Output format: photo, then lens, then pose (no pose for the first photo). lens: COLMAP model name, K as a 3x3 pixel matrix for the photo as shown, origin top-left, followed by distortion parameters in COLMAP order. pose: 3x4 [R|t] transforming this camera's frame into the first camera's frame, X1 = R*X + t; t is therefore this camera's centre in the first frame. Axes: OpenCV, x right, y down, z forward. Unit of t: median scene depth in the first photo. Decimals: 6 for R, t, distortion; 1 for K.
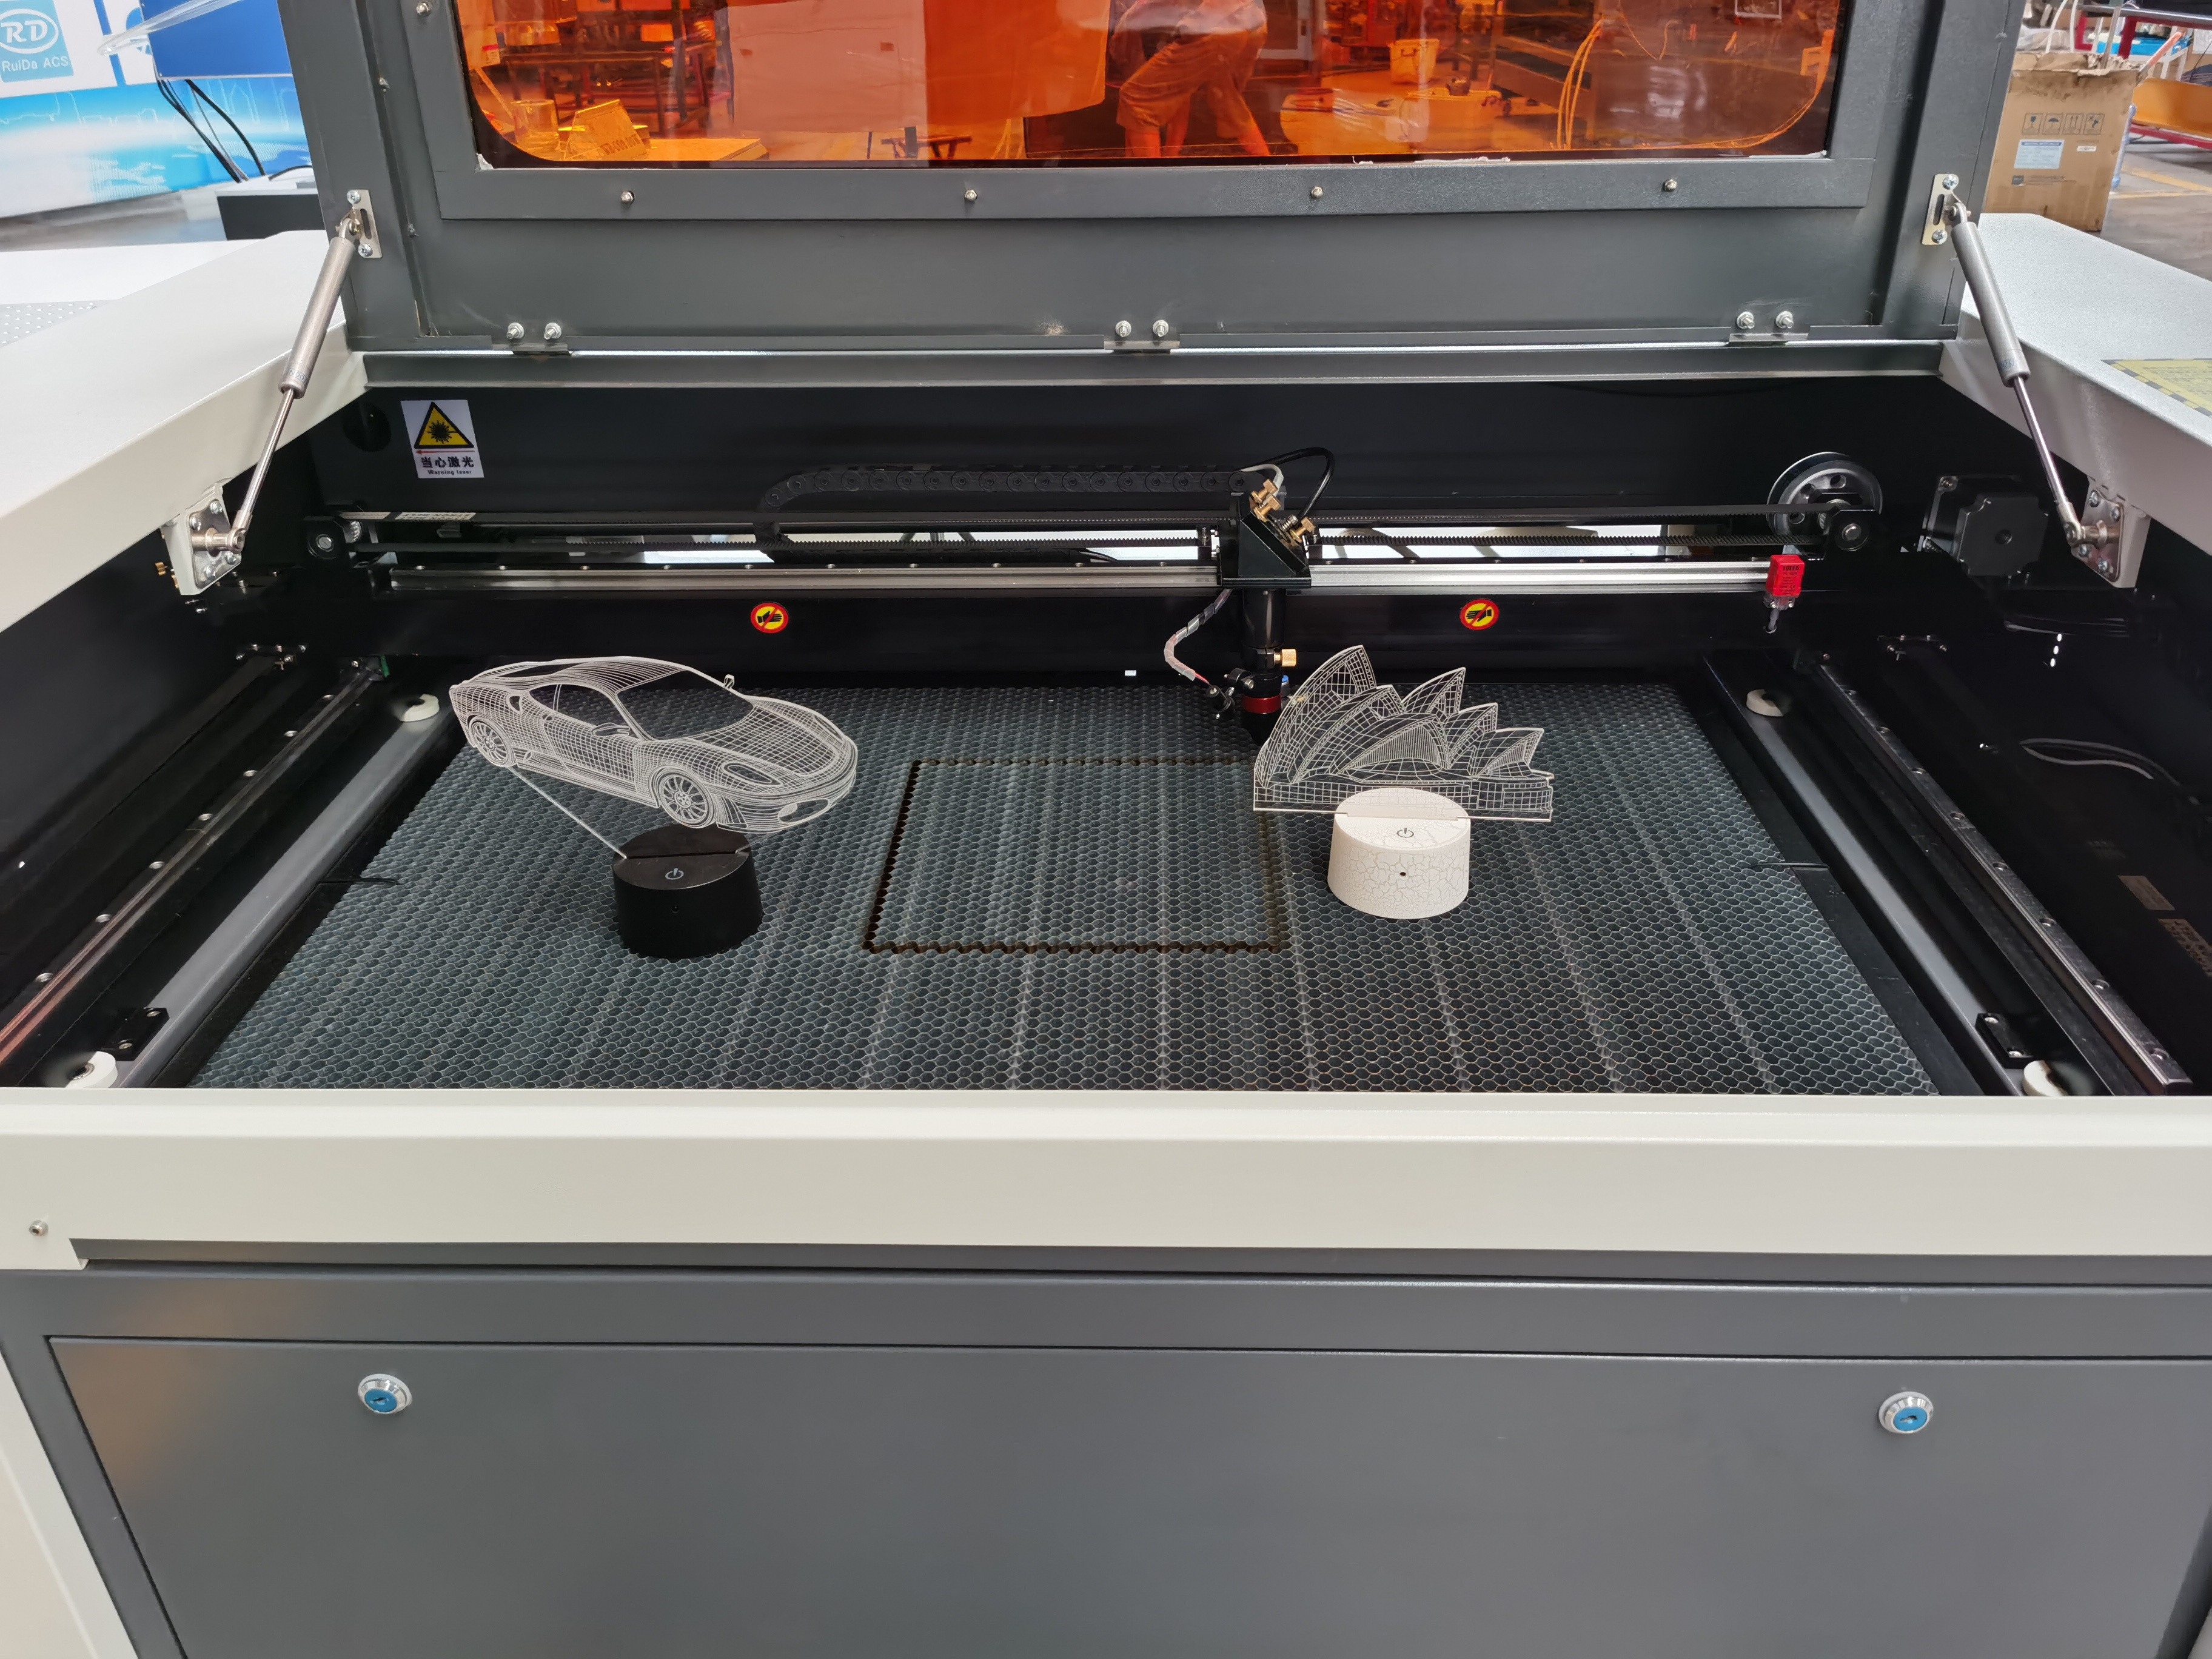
lens RADIAL K [[1740.6, 0, 1106.0], [0, 1740.6, 829.5], [0, 0, 1]] dist [0.053340, 0.000411]
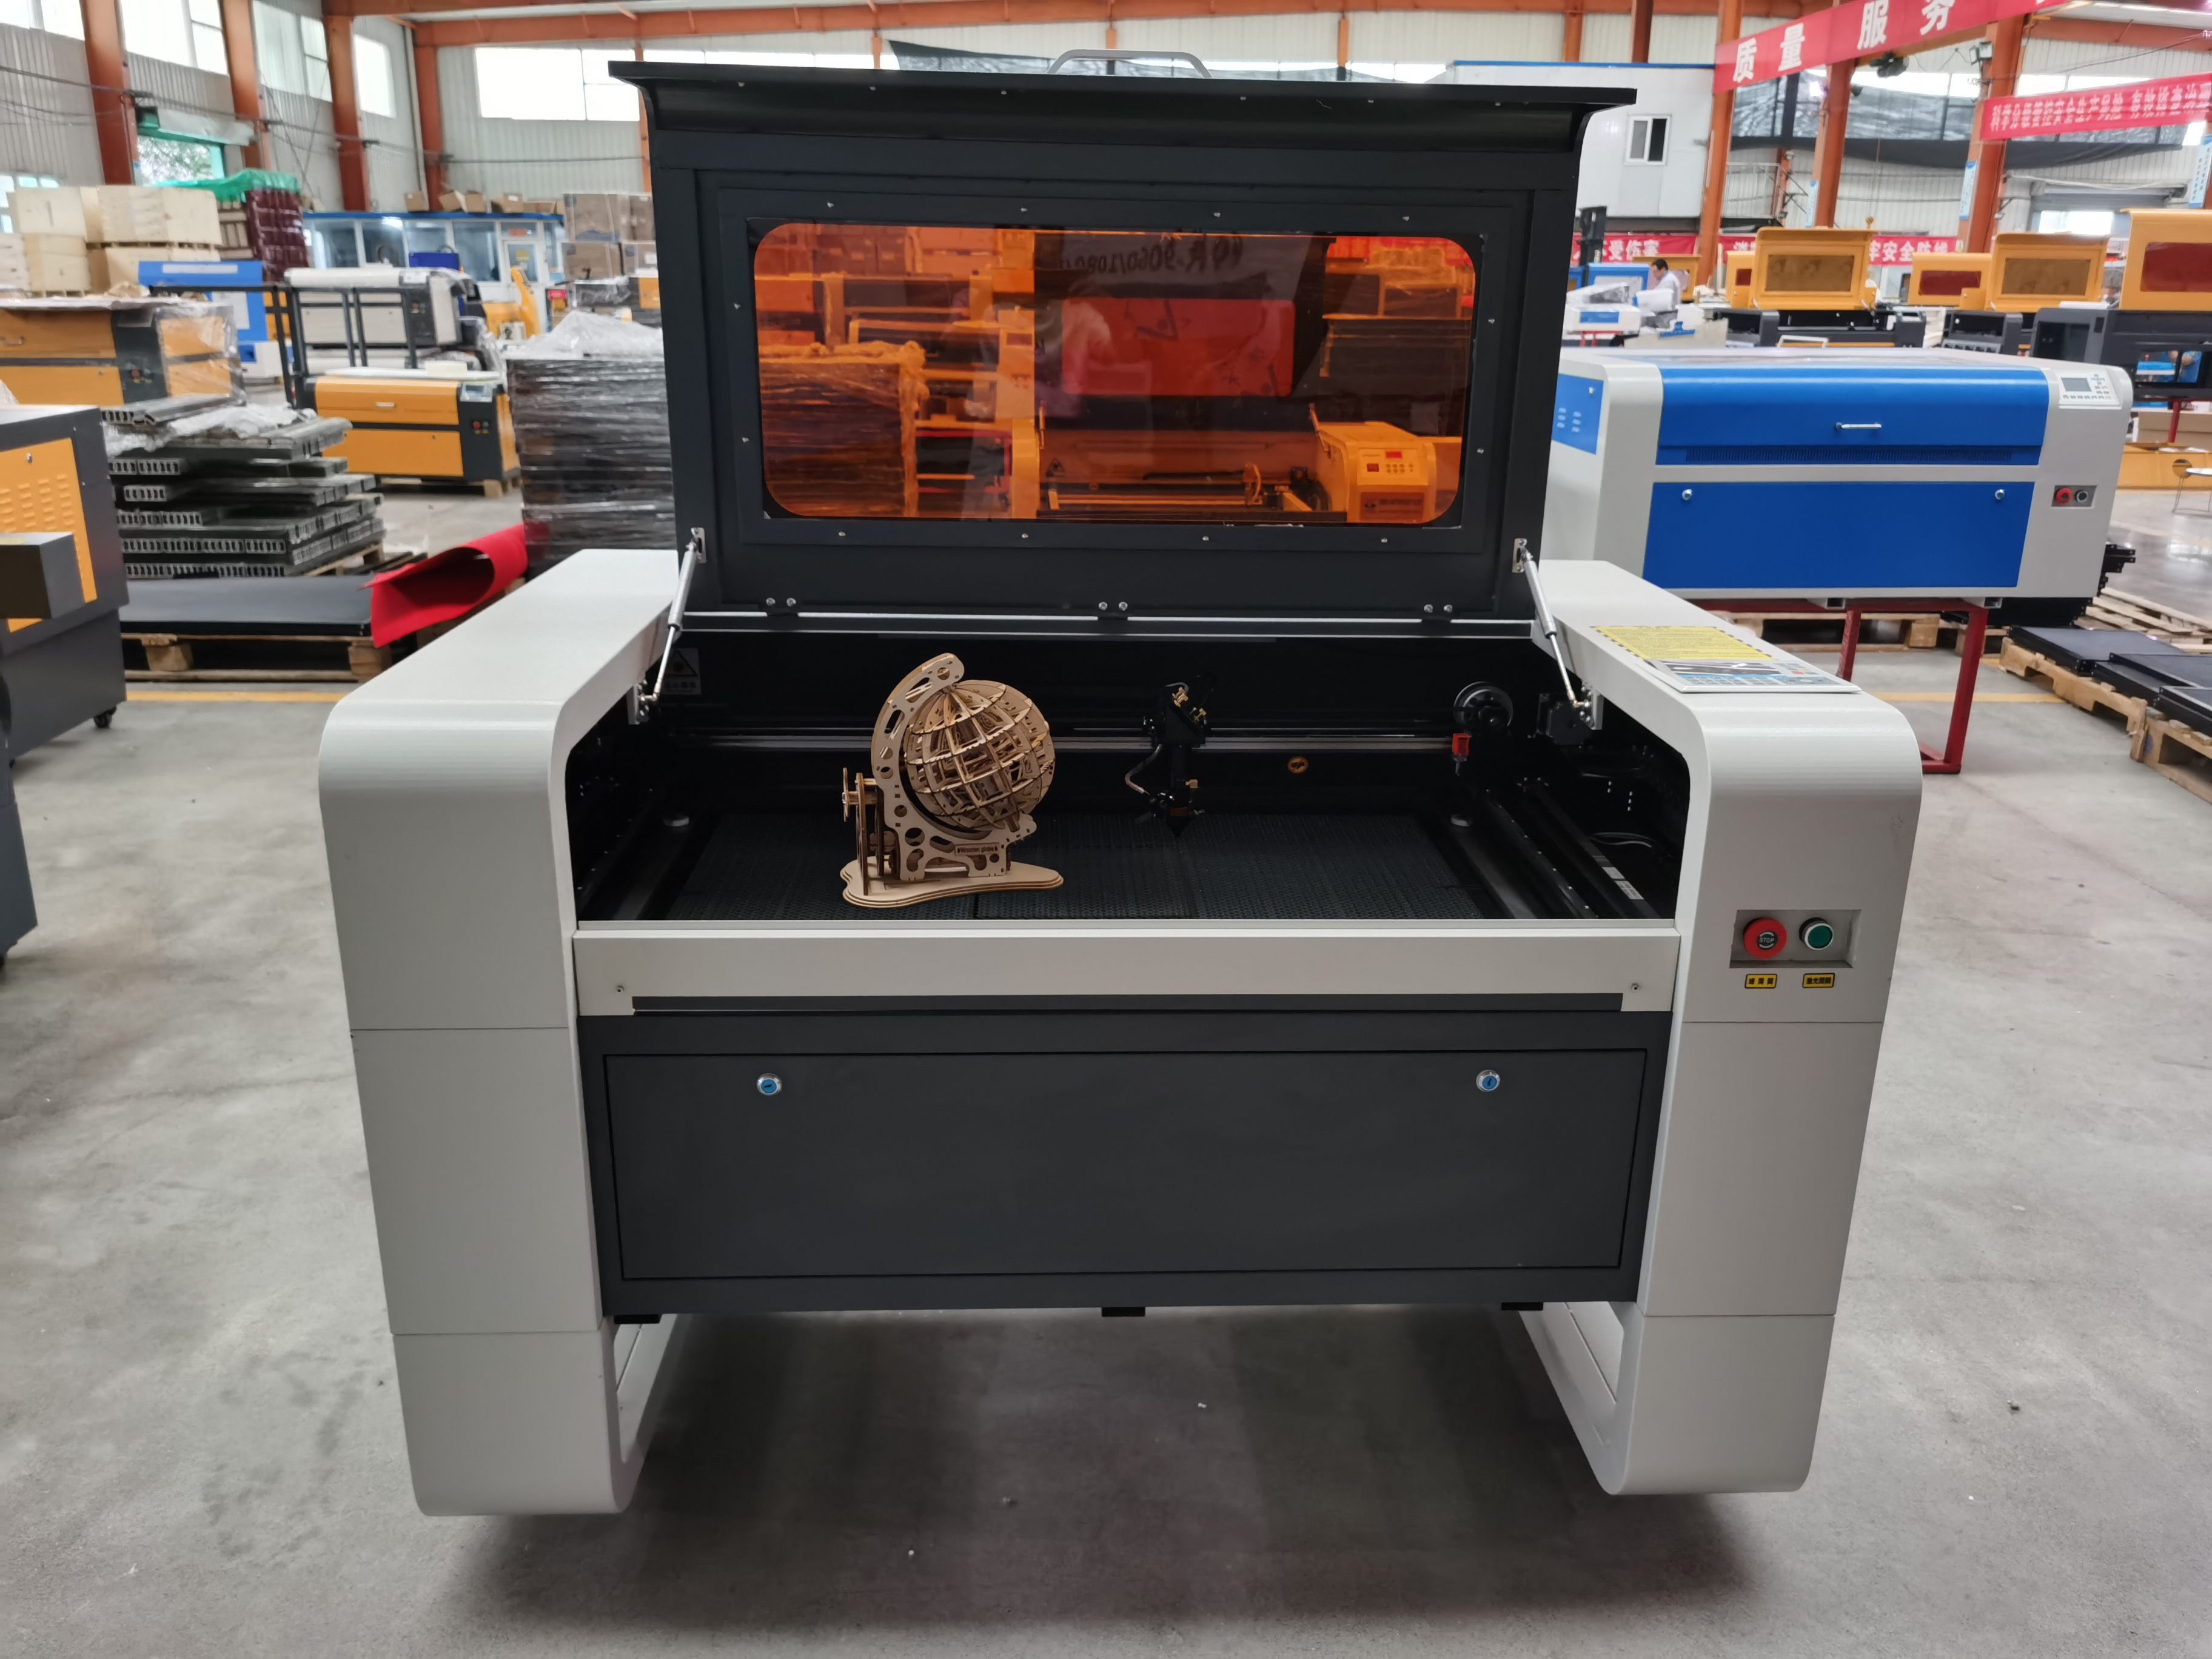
lens RADIAL K [[1749.9, 0, 1126.8], [0, 1749.9, 824.7], [0, 0, 1]] dist [0.110442, -0.170231]
pose [[0.996675, 0.007621, 0.081125, -0.112794], [0.007972, 0.981721, -0.190160, 0.293456], [-0.081091, 0.190174, 0.978396, -0.773209]]
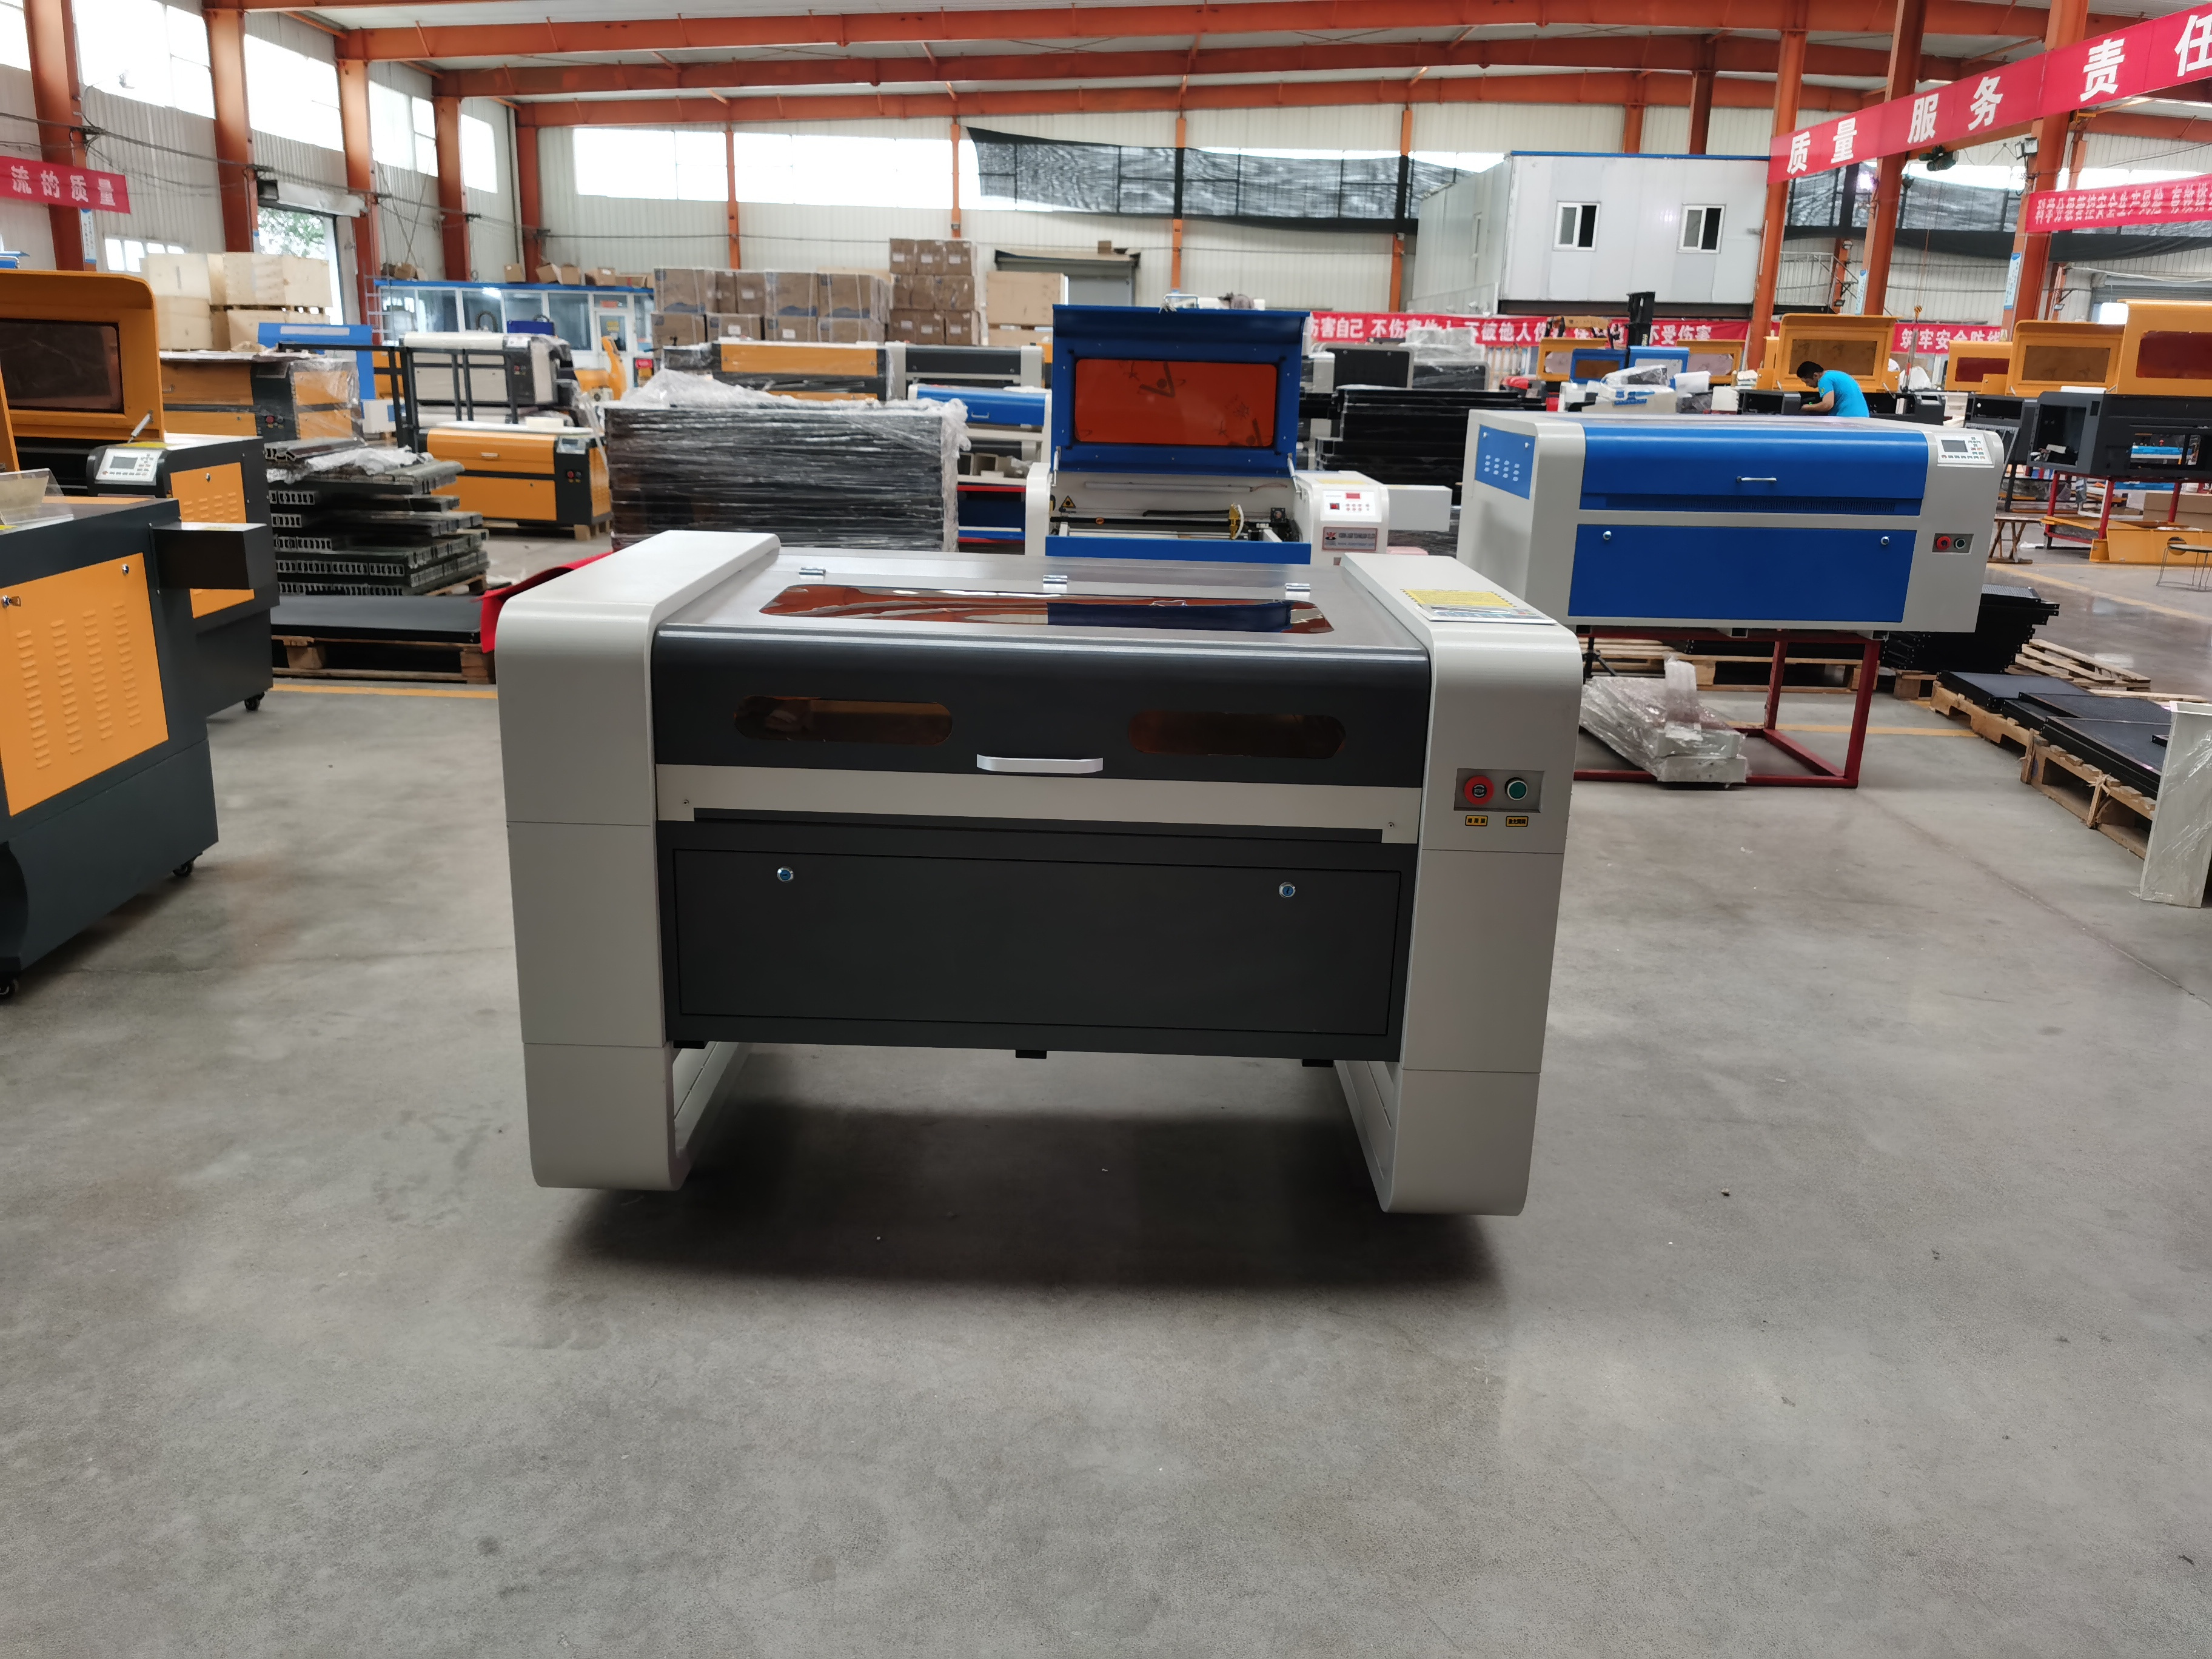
lens RADIAL K [[1725.2, 0, 1106.0], [0, 1725.2, 829.5], [0, 0, 1]] dist [0.119948, -0.173889]
pose [[0.998575, 0.037400, 0.038067, 0.012602], [-0.027973, 0.974314, -0.223448, 0.621967], [-0.045447, 0.222065, 0.973972, -1.327194]]
